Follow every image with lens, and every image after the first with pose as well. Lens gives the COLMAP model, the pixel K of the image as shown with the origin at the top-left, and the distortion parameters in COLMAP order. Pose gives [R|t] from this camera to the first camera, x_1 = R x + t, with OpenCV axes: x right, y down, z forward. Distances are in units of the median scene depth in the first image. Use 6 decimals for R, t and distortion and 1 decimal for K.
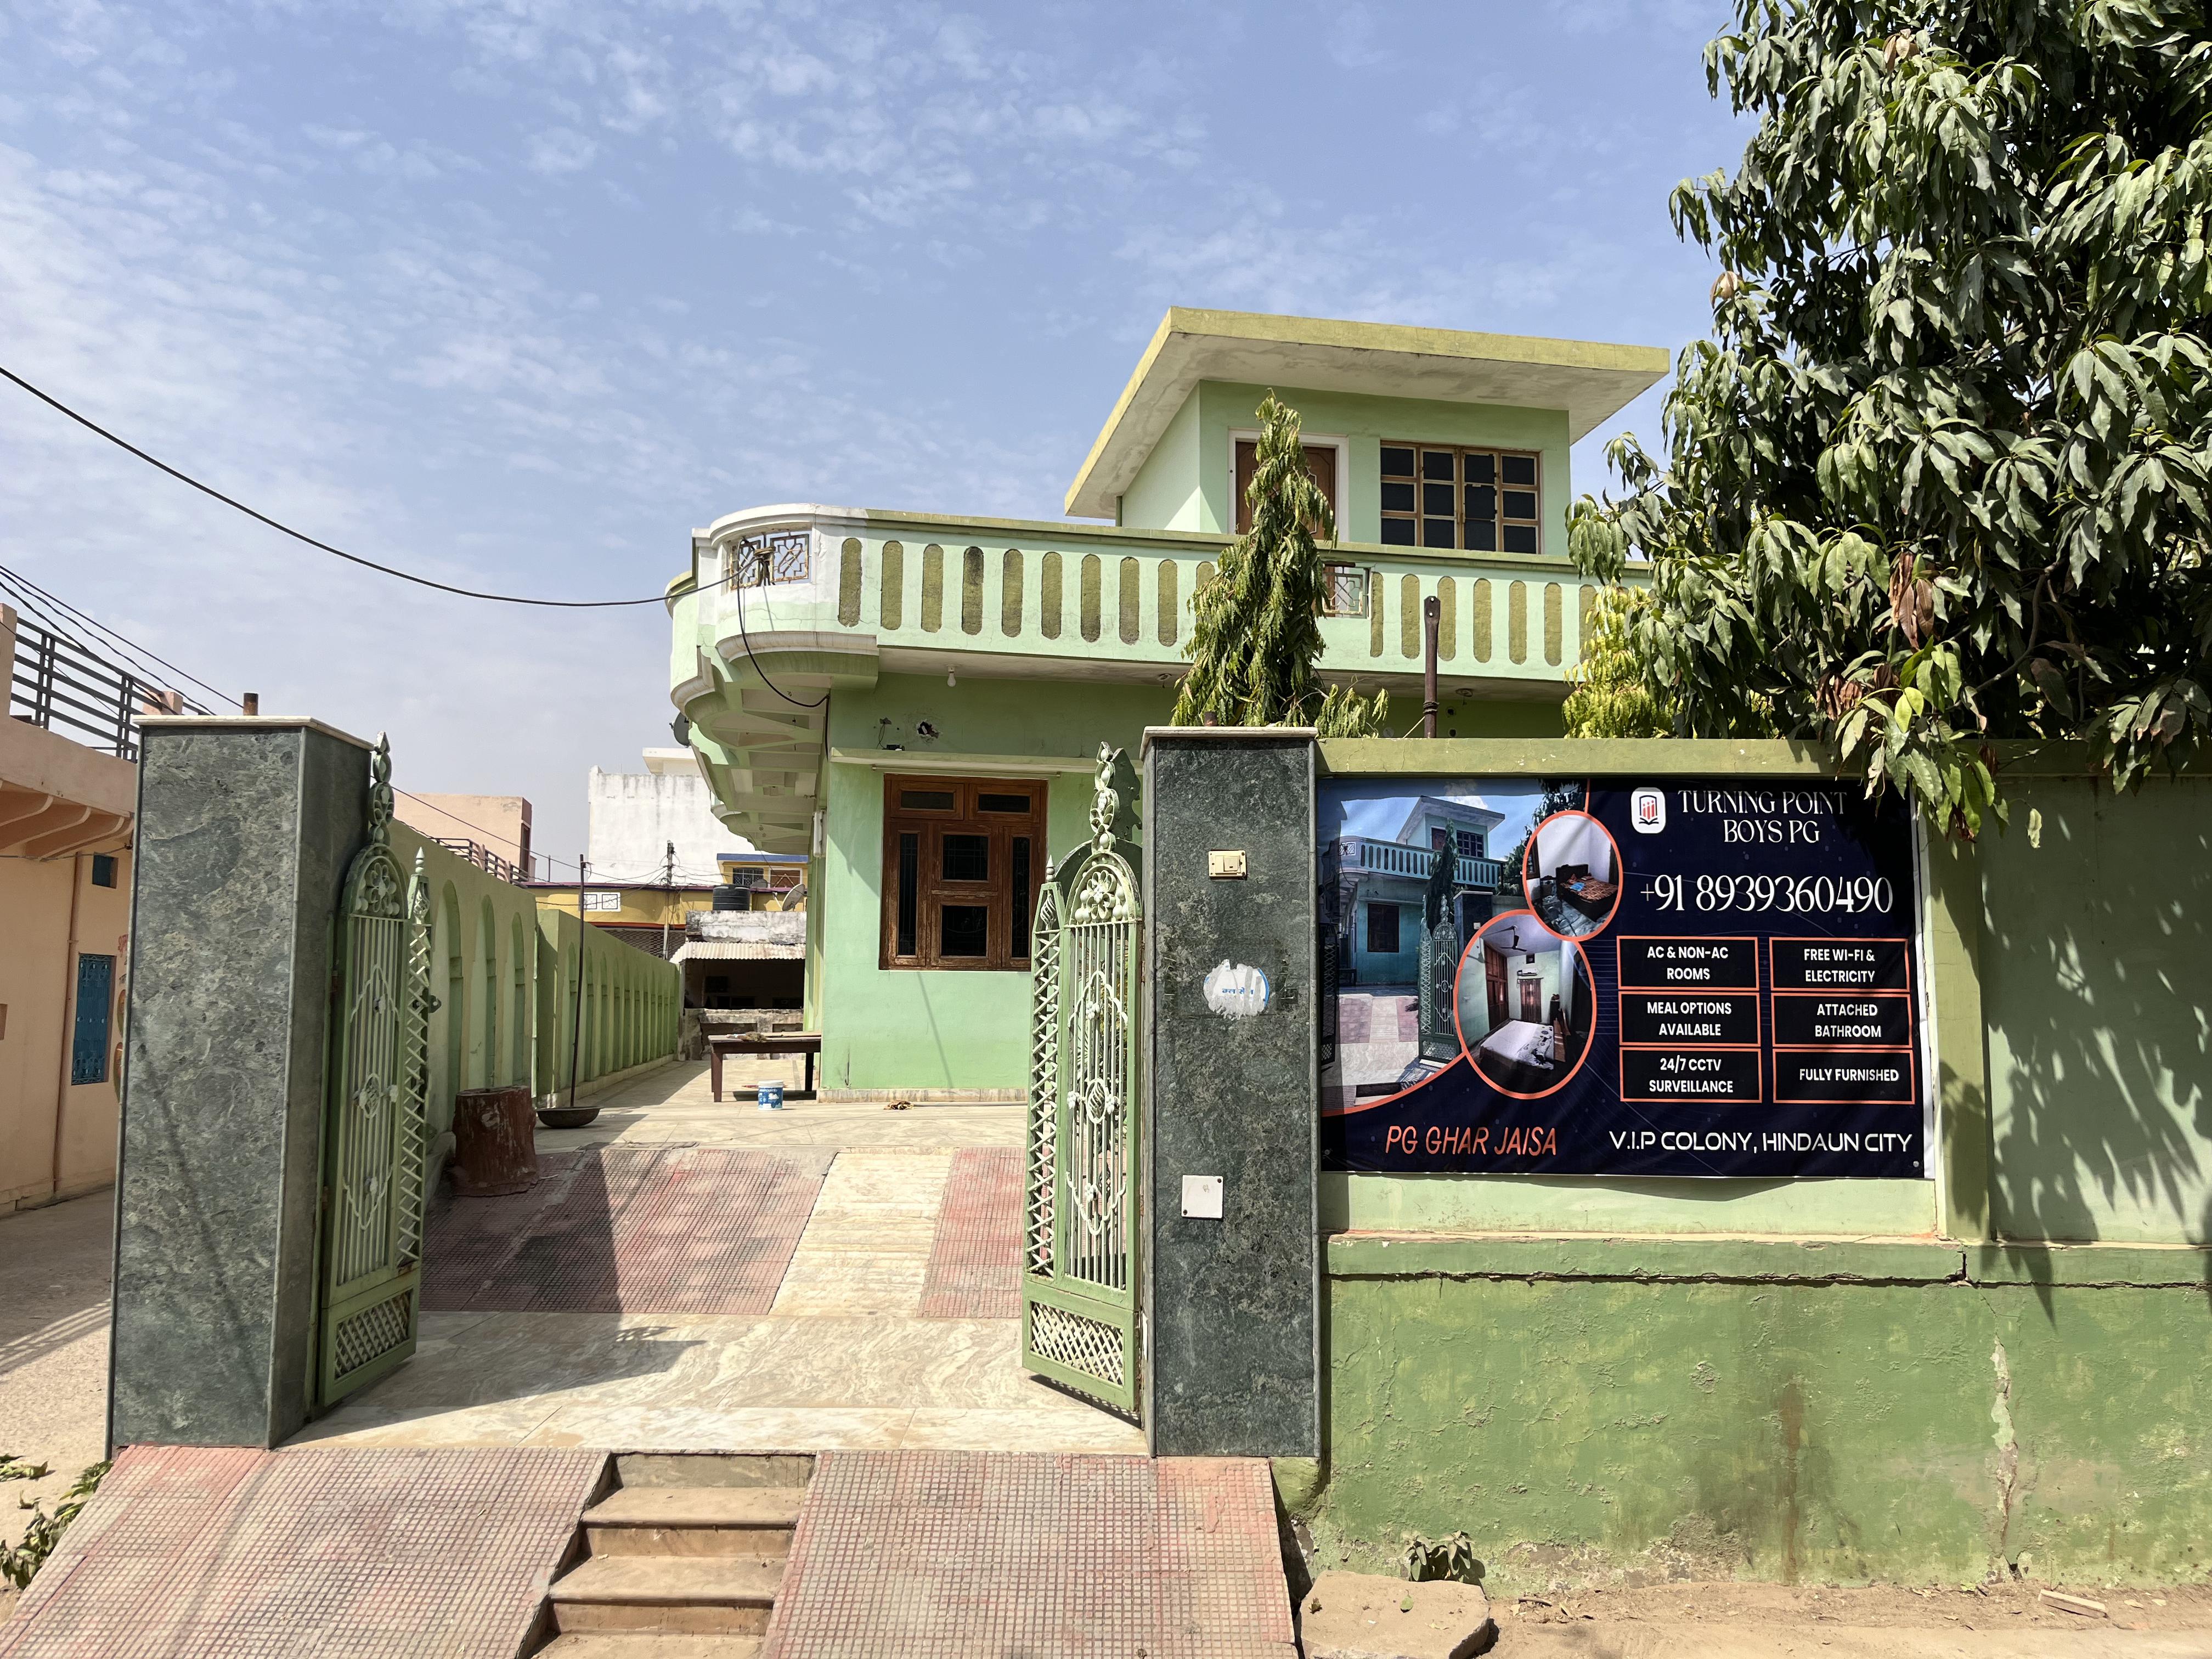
lens RADIAL K [[1714.8, 0, 1049.4], [0, 1714.8, 841.1], [0, 0, 1]] dist [0.057334, -0.070403]
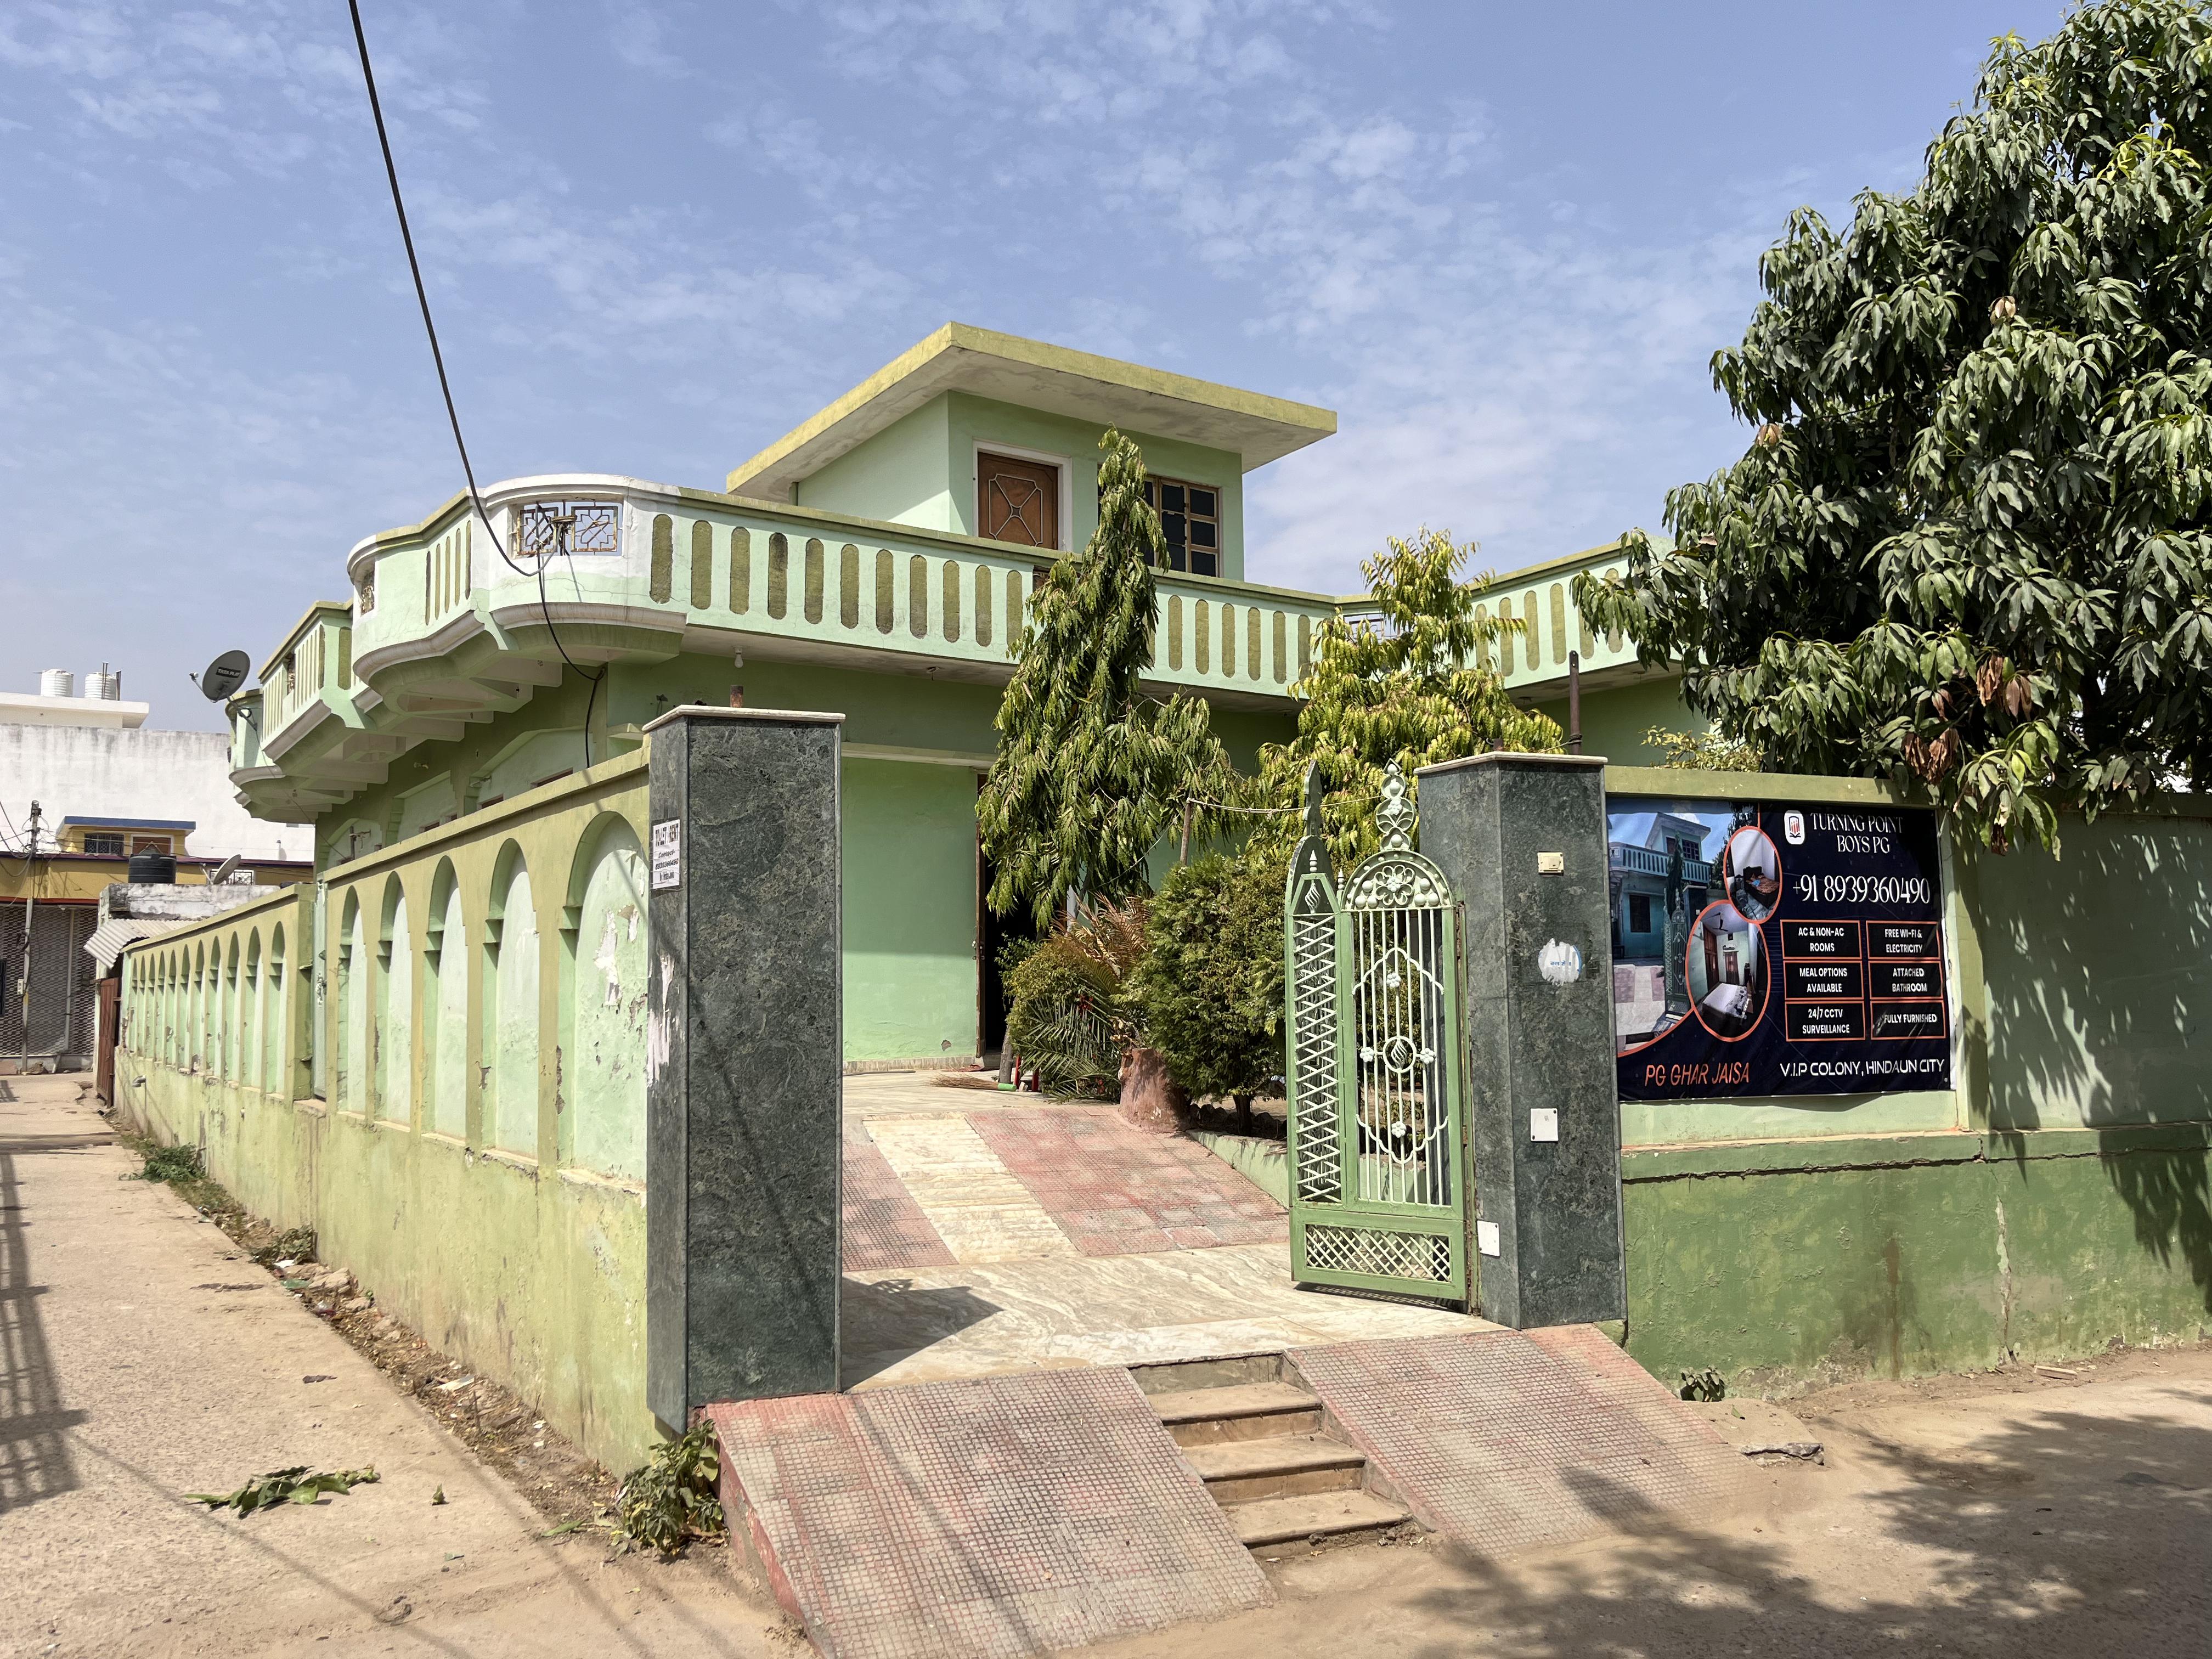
lens RADIAL K [[1714.8, 0, 1098.2], [0, 1714.8, 825.3], [0, 0, 1]] dist [0.057334, -0.070403]
pose [[0.924252, 0.022068, 0.381144, -0.692334], [-0.023787, 0.999717, -0.000199, -0.006271], [-0.381041, -0.008882, 0.924516, -0.050155]]
